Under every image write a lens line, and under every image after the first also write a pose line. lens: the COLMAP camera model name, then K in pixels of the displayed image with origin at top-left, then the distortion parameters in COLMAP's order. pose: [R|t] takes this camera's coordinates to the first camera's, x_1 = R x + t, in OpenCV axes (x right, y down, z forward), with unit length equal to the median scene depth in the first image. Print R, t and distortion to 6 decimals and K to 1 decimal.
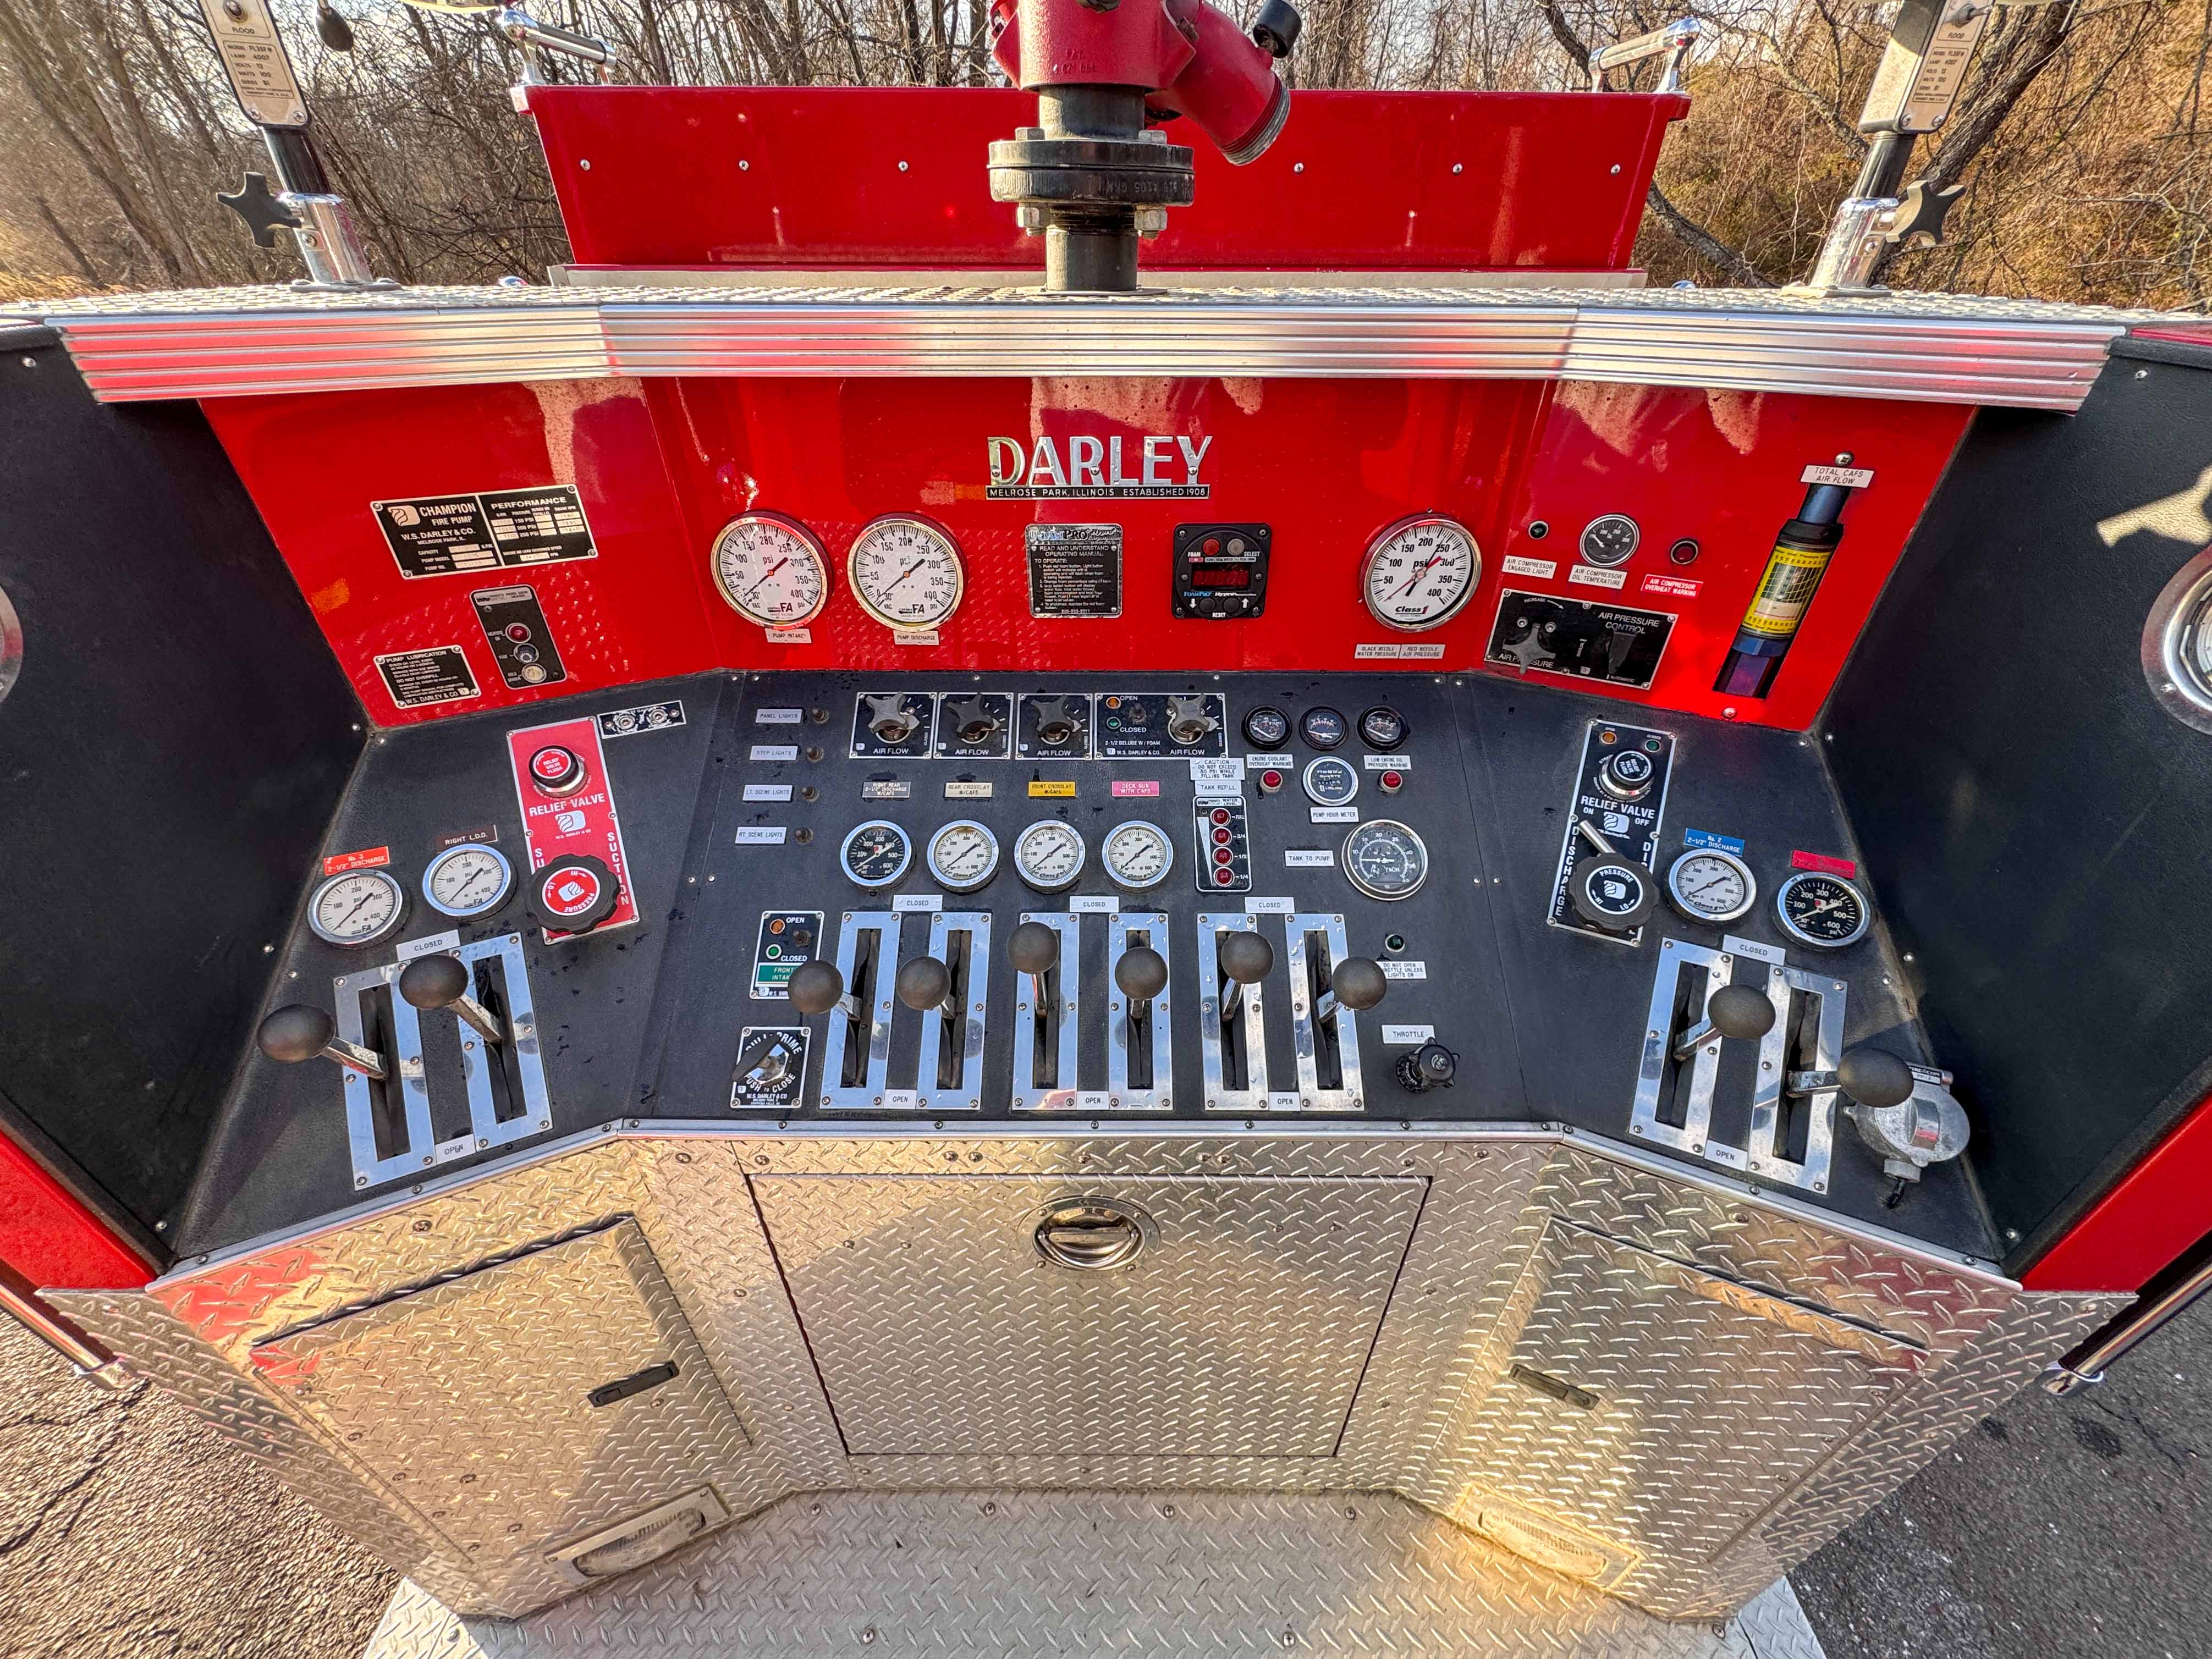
lens RADIAL K [[892.9, 0, 1101.5], [0, 892.9, 819.2], [0, 0, 1]] dist [0.001504, 0.000037]
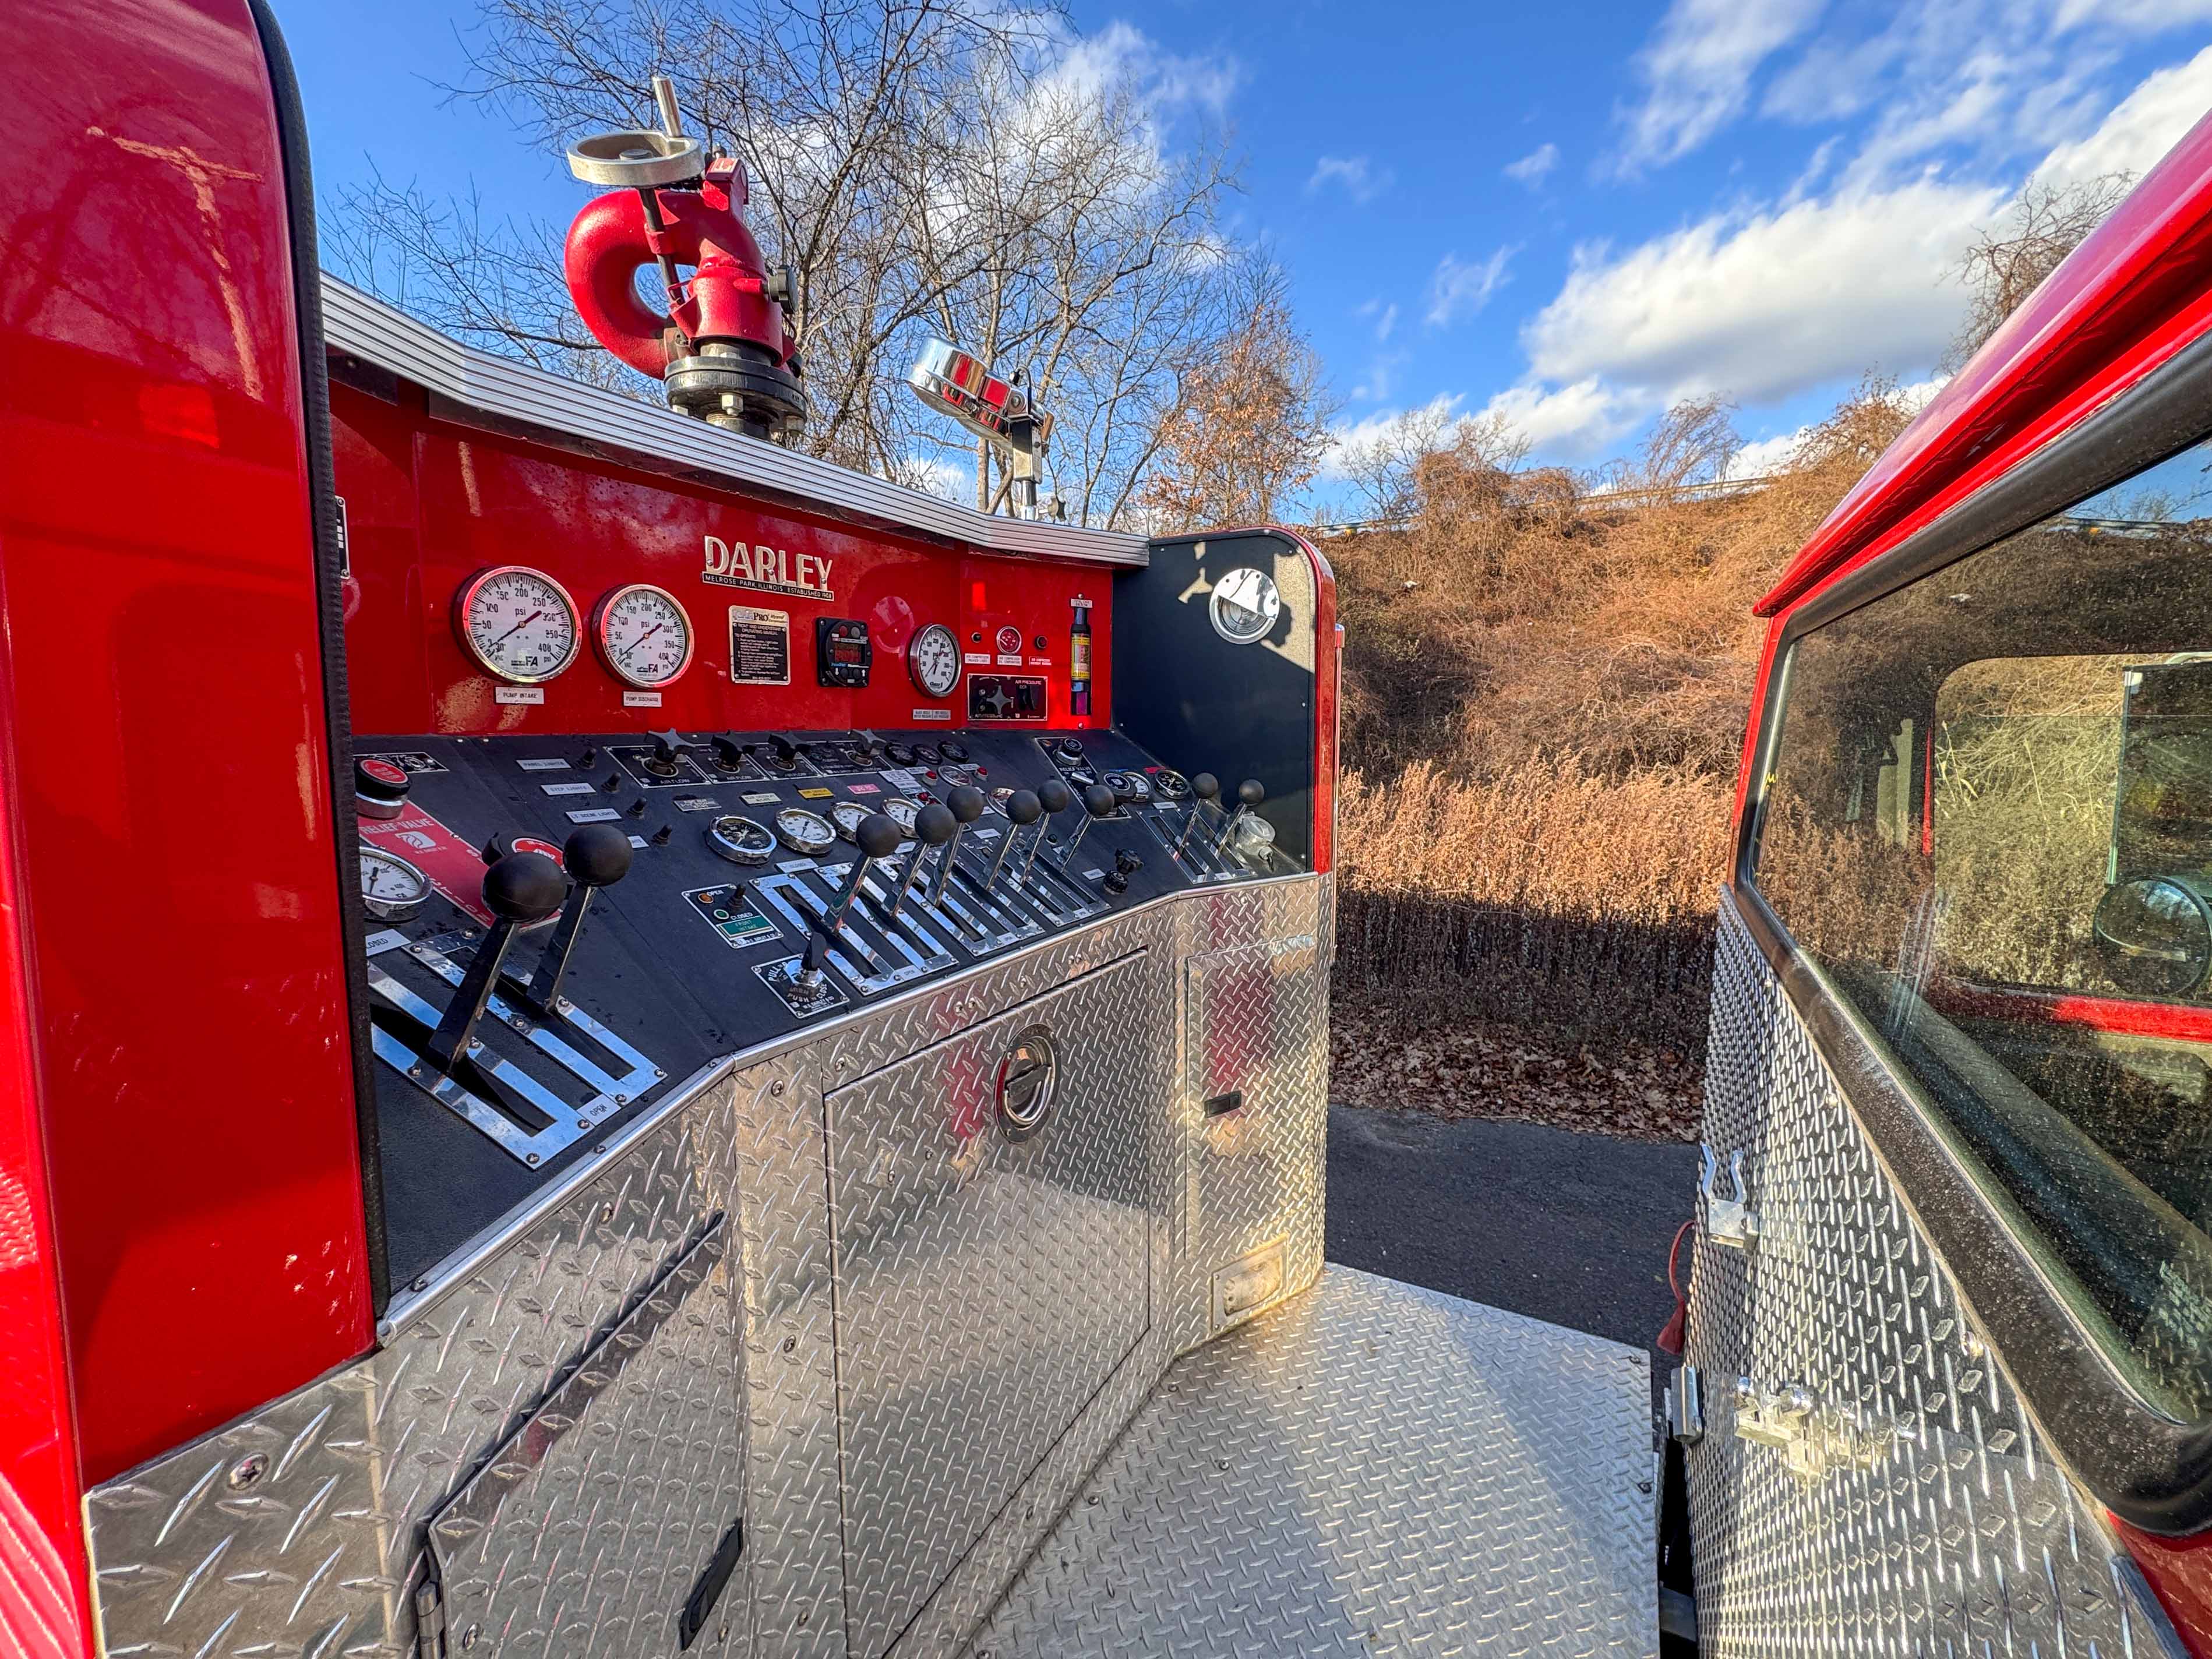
lens RADIAL K [[963.6, 0, 1106.0], [0, 963.6, 829.5], [0, 0, 1]] dist [0.001506, 0.000181]
pose [[0.475509, -0.087426, 0.875356, -1.101169], [0.497618, 0.847287, -0.185692, 0.483321], [-0.725443, 0.523891, 0.446398, 0.164373]]
